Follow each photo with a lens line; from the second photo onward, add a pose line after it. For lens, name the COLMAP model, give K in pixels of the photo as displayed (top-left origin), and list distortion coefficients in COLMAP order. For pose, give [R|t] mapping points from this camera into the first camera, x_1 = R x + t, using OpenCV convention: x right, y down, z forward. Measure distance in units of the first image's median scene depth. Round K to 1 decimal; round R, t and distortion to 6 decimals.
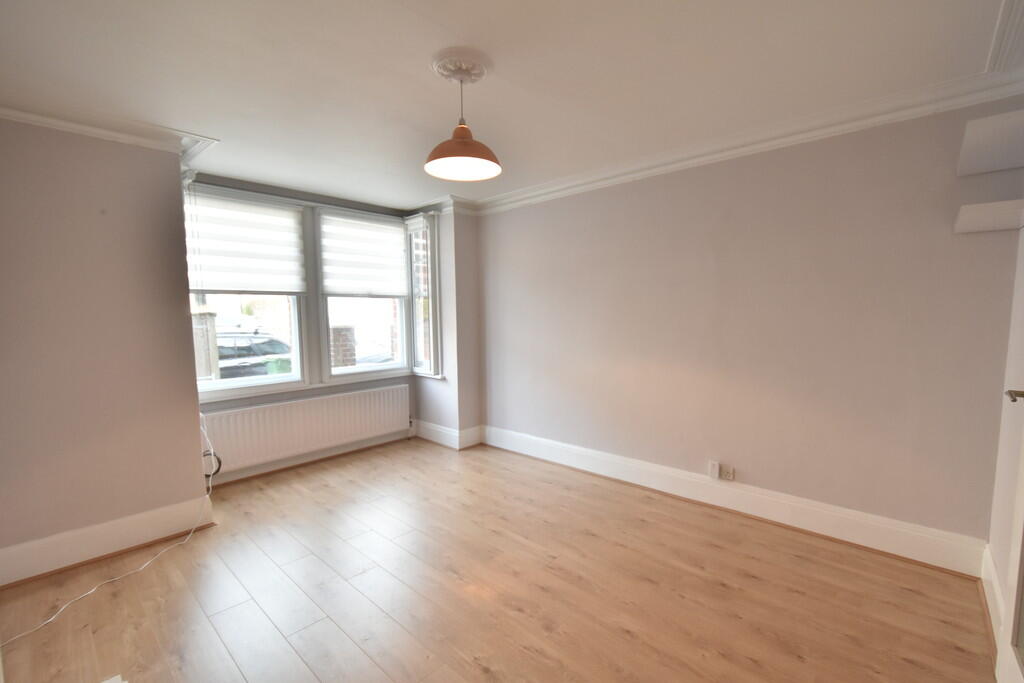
lens RADIAL K [[449.7, 0, 517.8], [0, 449.7, 348.1], [0, 0, 1]] dist [-0.005189, -0.000252]
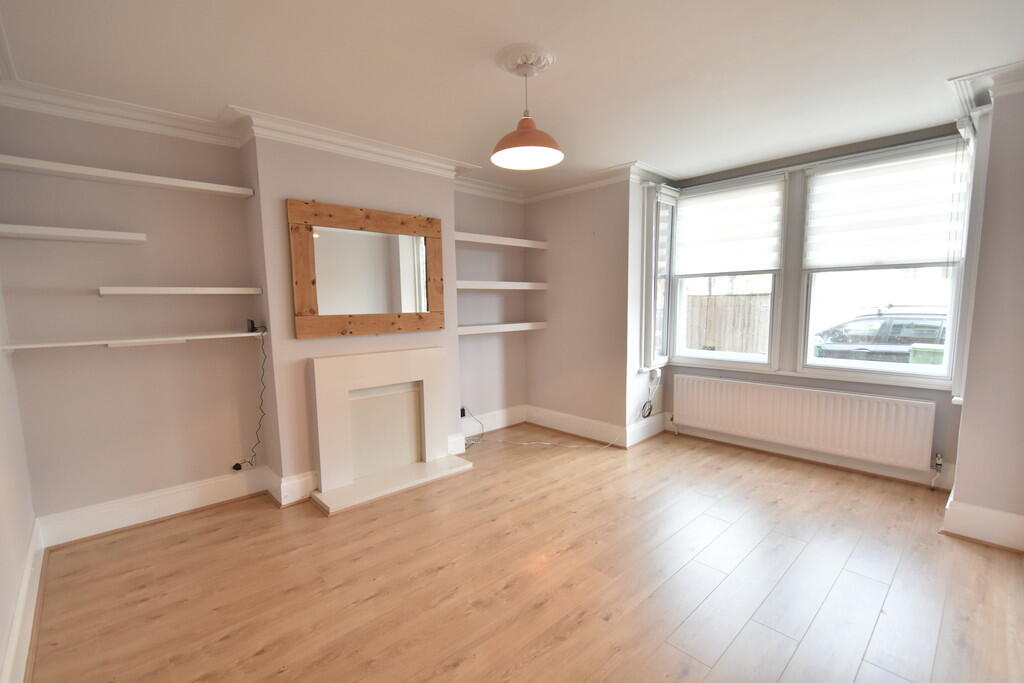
lens RADIAL K [[449.7, 0, 517.4], [0, 449.7, 343.1], [0, 0, 1]] dist [-0.005189, -0.000252]
pose [[-0.072807, 0.104764, -0.991828, 0.496362], [-0.064655, 0.991880, 0.109515, -0.041084], [0.995248, 0.072100, -0.065443, 0.544762]]
